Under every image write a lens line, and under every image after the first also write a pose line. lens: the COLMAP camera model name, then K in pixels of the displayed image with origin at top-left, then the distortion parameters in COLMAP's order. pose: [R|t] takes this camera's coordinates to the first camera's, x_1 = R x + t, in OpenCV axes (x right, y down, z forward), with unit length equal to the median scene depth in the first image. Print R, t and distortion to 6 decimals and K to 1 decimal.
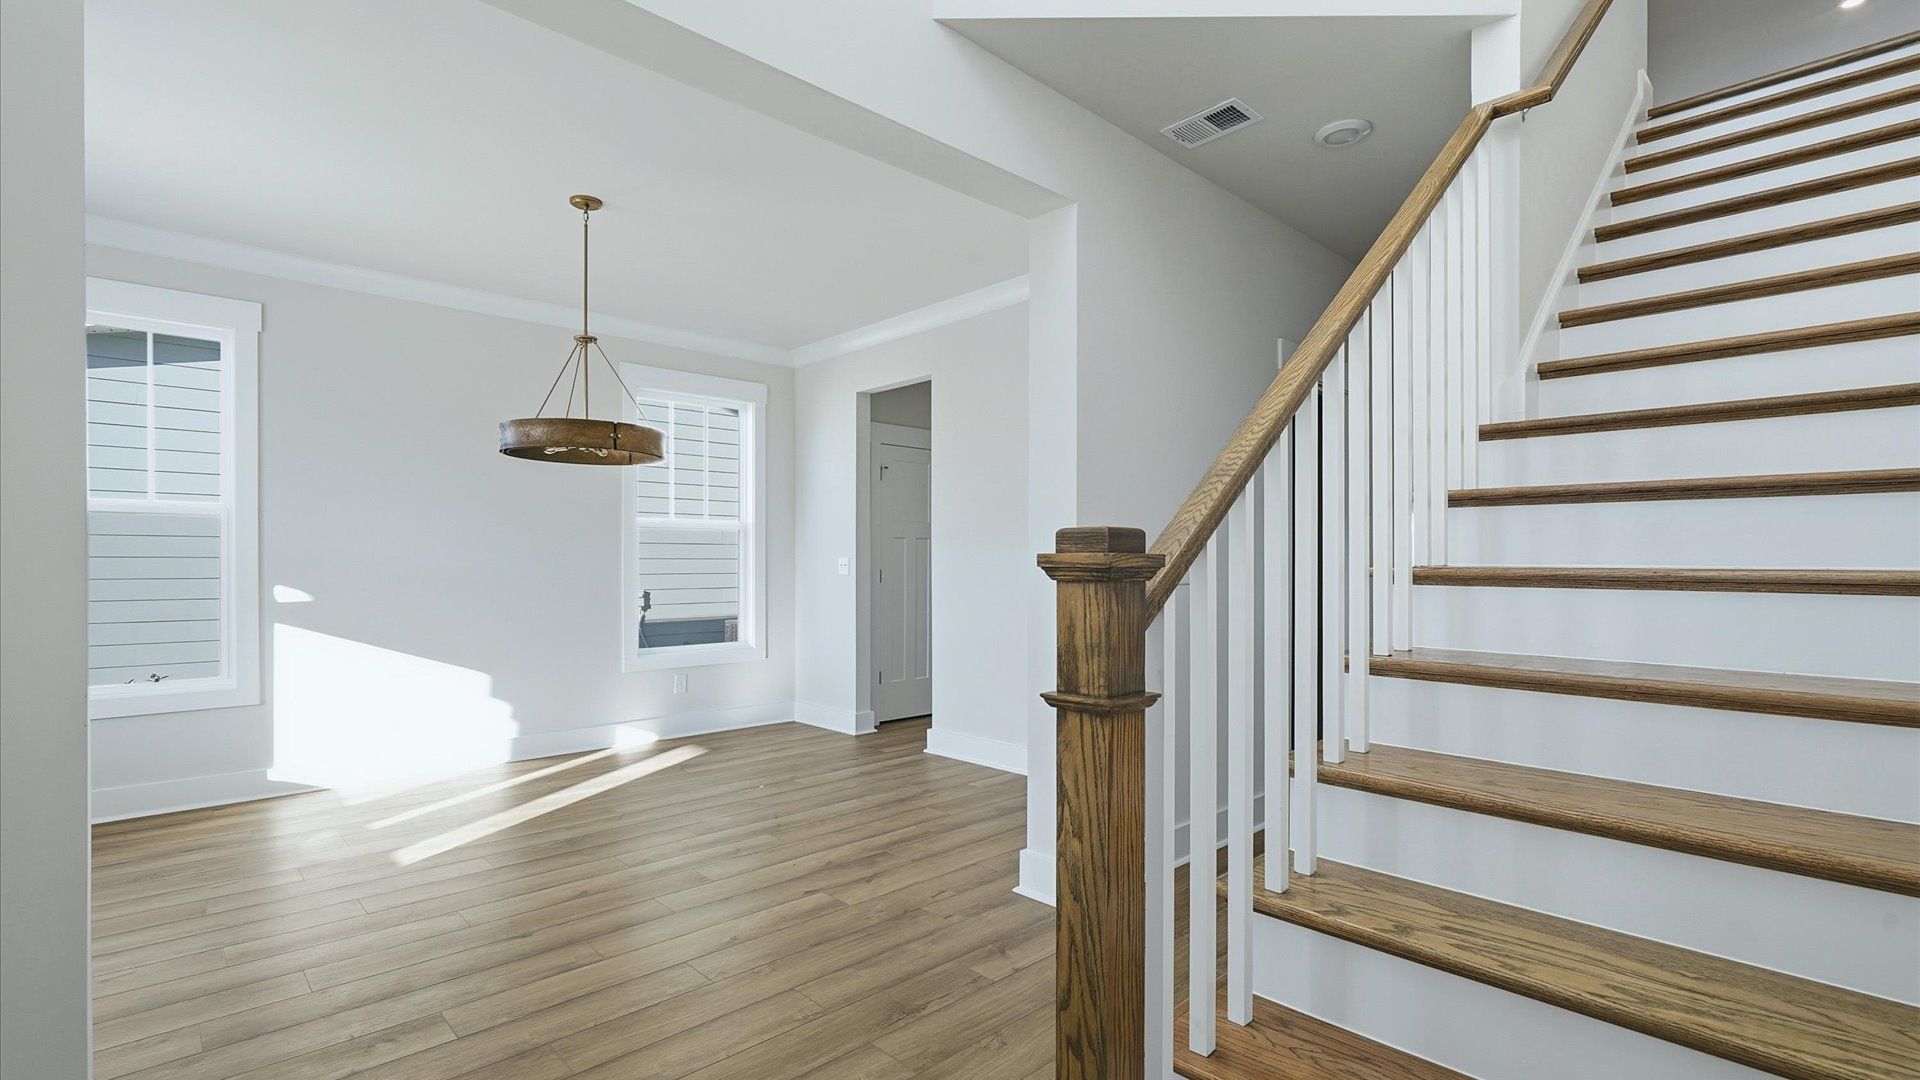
lens RADIAL K [[859.5, 0, 950.3], [0, 859.5, 561.0], [0, 0, 1]] dist [-0.000943, -0.000092]
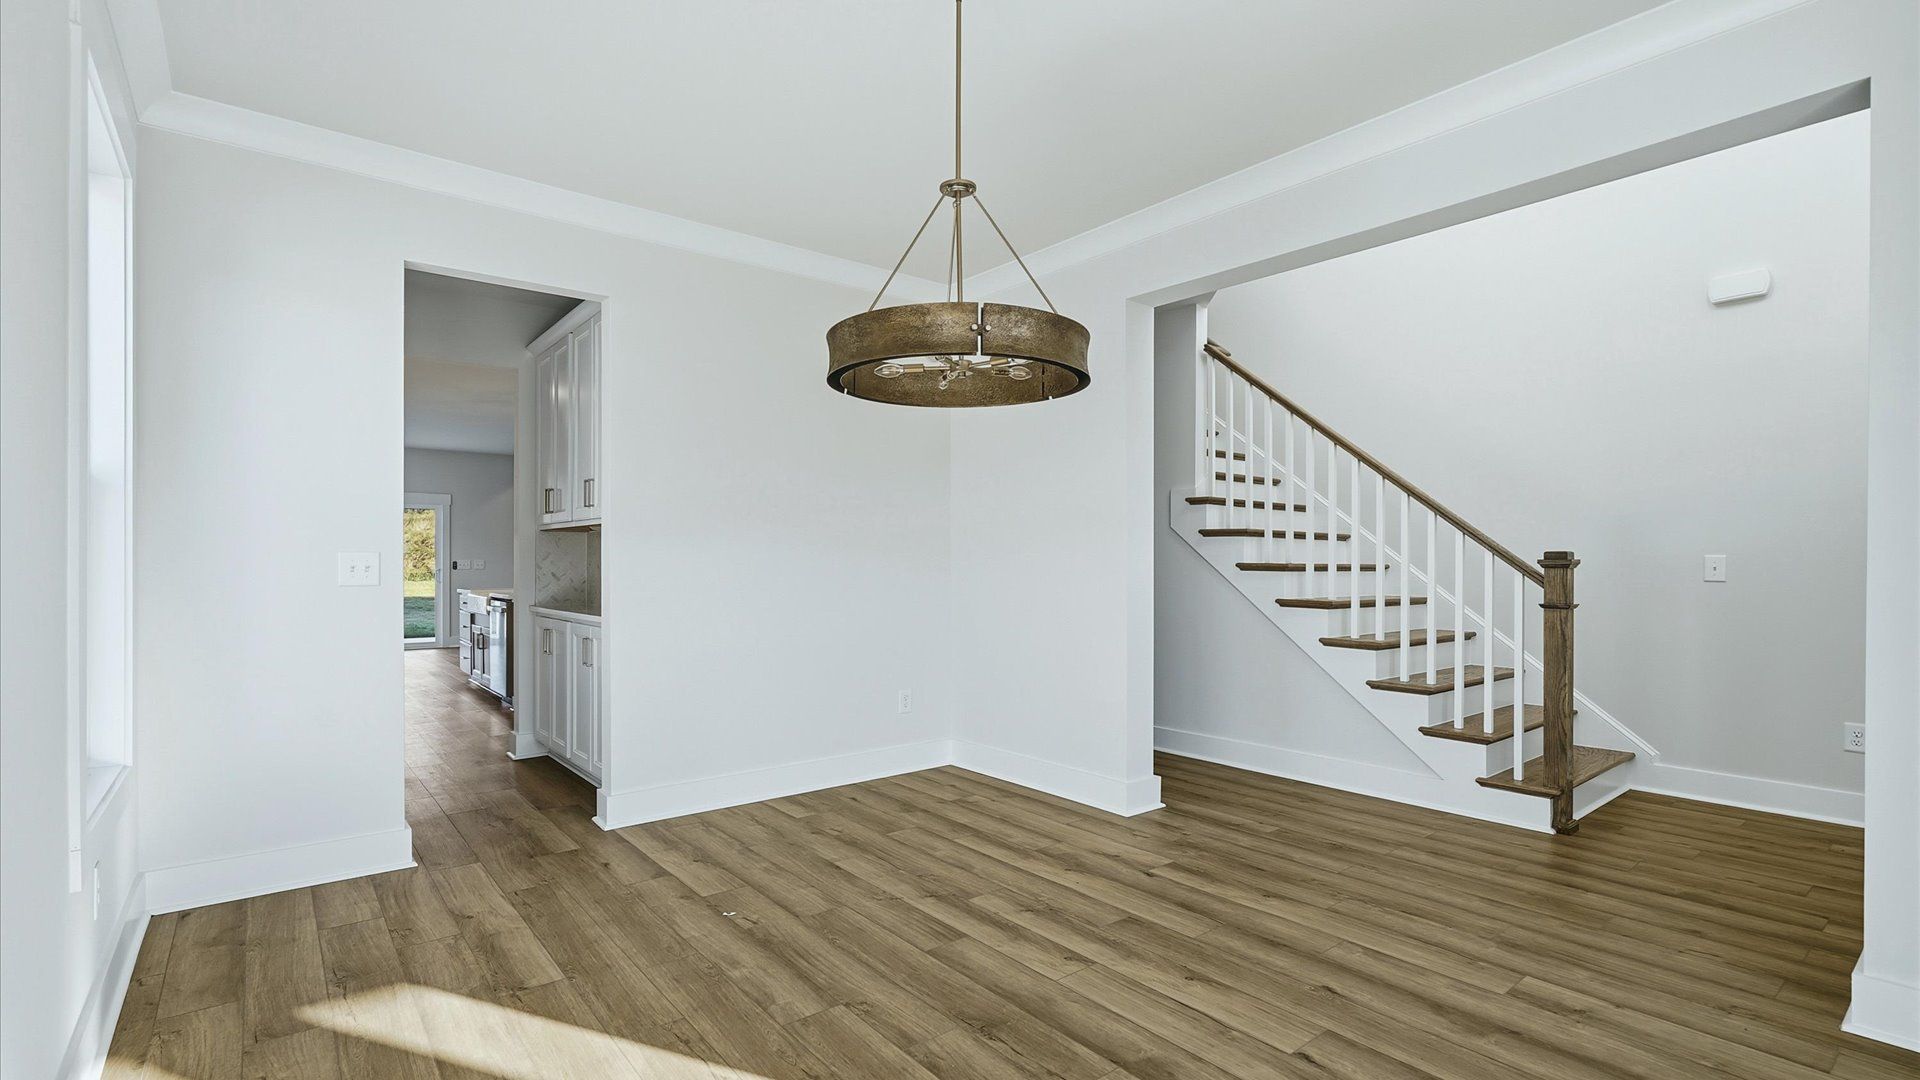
lens RADIAL K [[859.5, 0, 950.3], [0, 859.5, 561.0], [0, 0, 1]] dist [-0.000943, -0.000092]
pose [[0.088443, 0.001368, 0.996080, -1.033281], [-0.003995, 0.999992, -0.001018, 0.001957], [-0.996073, -0.003889, 0.088448, 0.963703]]
